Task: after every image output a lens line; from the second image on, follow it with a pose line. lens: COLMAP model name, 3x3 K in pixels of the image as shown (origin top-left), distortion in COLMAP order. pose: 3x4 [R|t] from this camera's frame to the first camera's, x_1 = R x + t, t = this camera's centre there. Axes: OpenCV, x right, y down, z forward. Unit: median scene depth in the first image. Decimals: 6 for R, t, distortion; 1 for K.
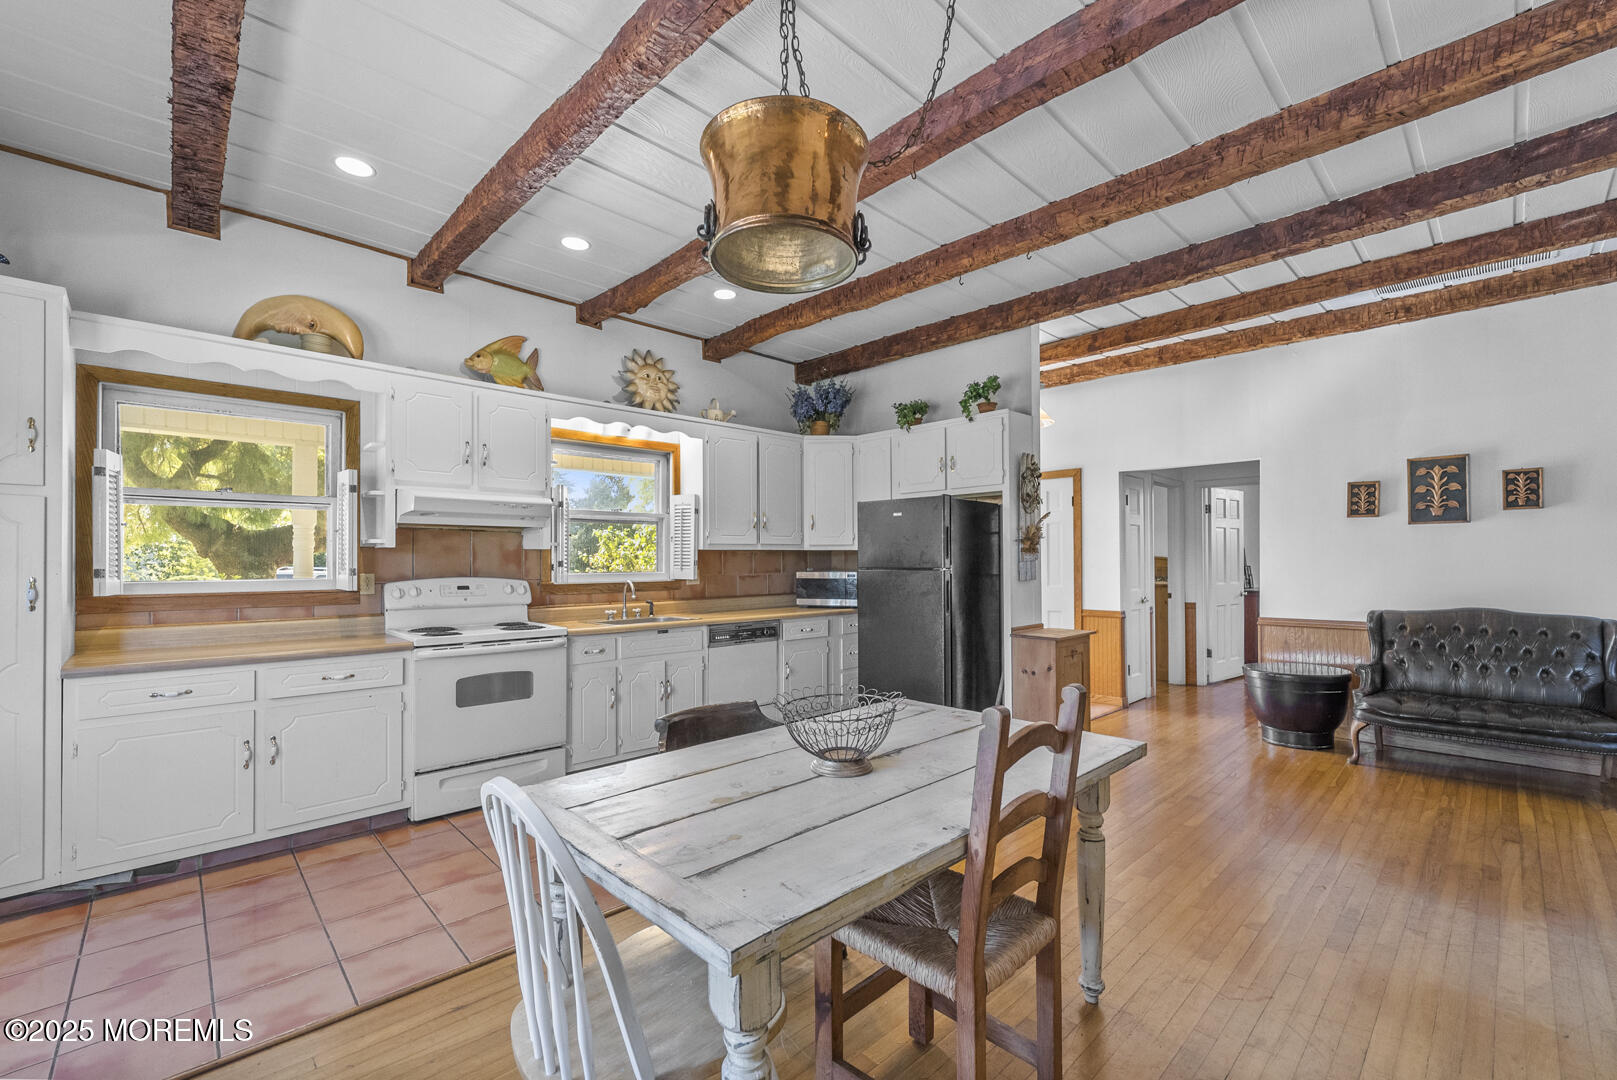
lens RADIAL K [[670.1, 0, 809.6], [0, 670.1, 553.7], [0, 0, 1]] dist [0.002866, 0.000294]
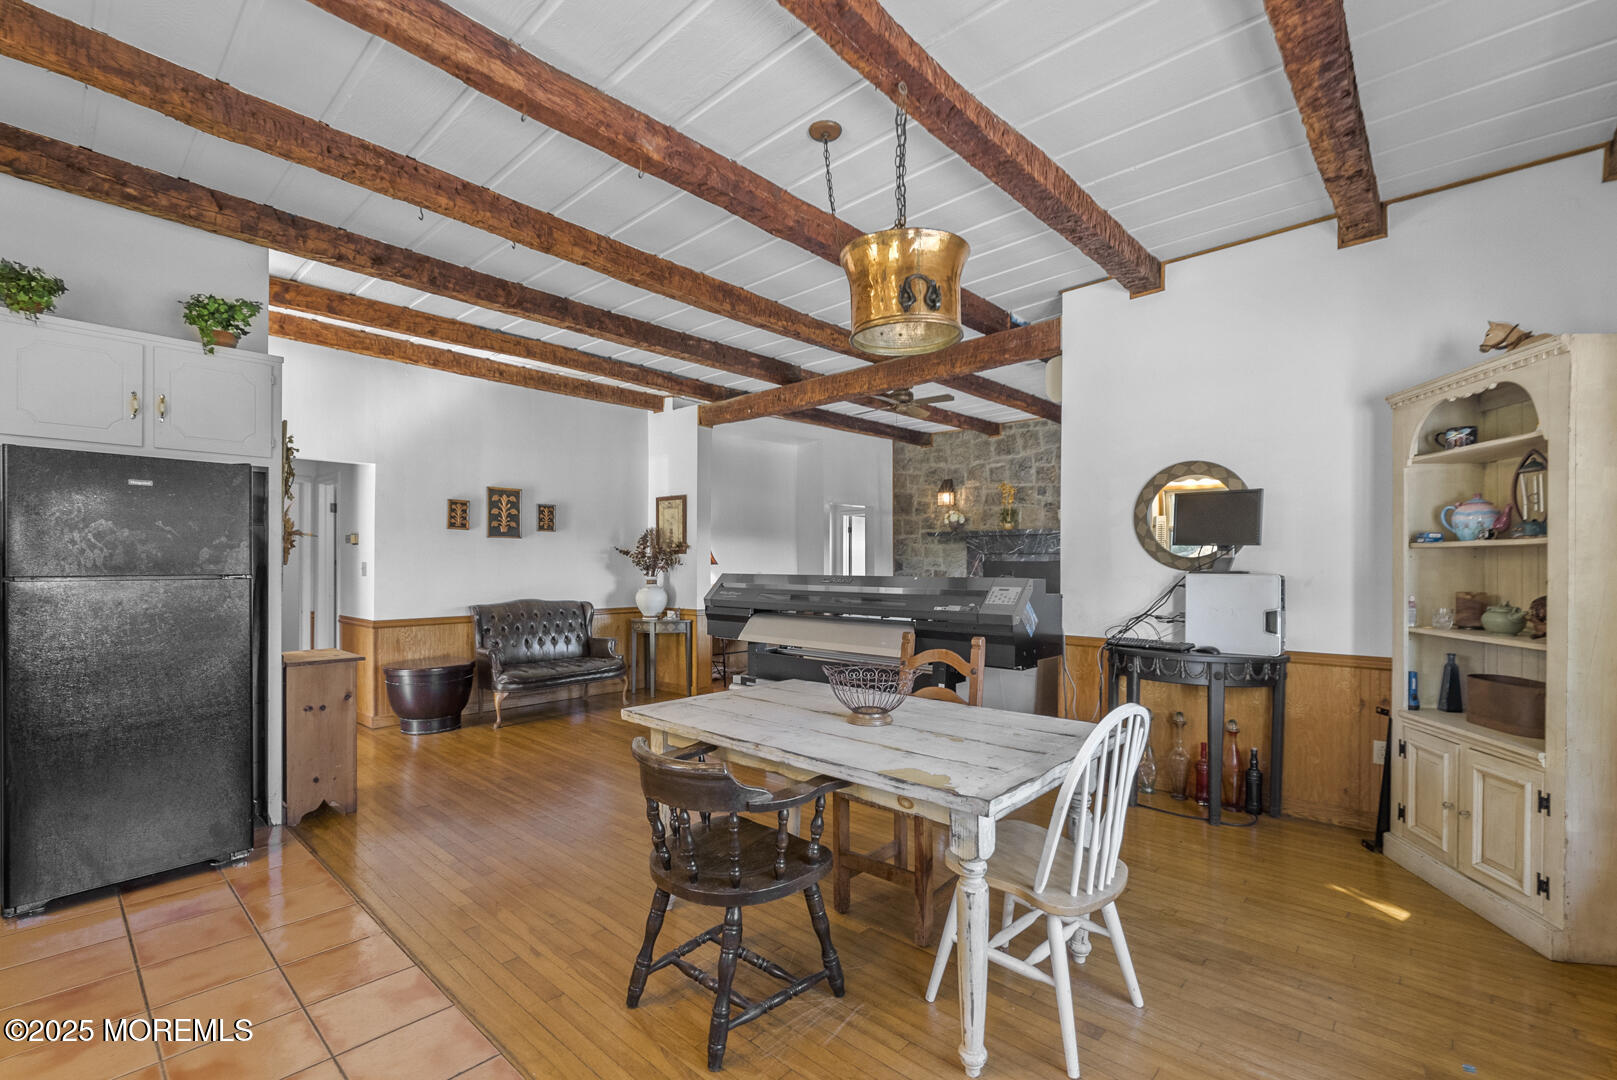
lens RADIAL K [[703.5, 0, 830.2], [0, 703.5, 565.3], [0, 0, 1]] dist [-0.001693, -0.000019]
pose [[-0.070054, 0.002918, 0.997539, -0.508796], [-0.011779, 0.999924, -0.003752, 0.007195], [-0.997474, -0.012013, -0.070014, 0.447009]]
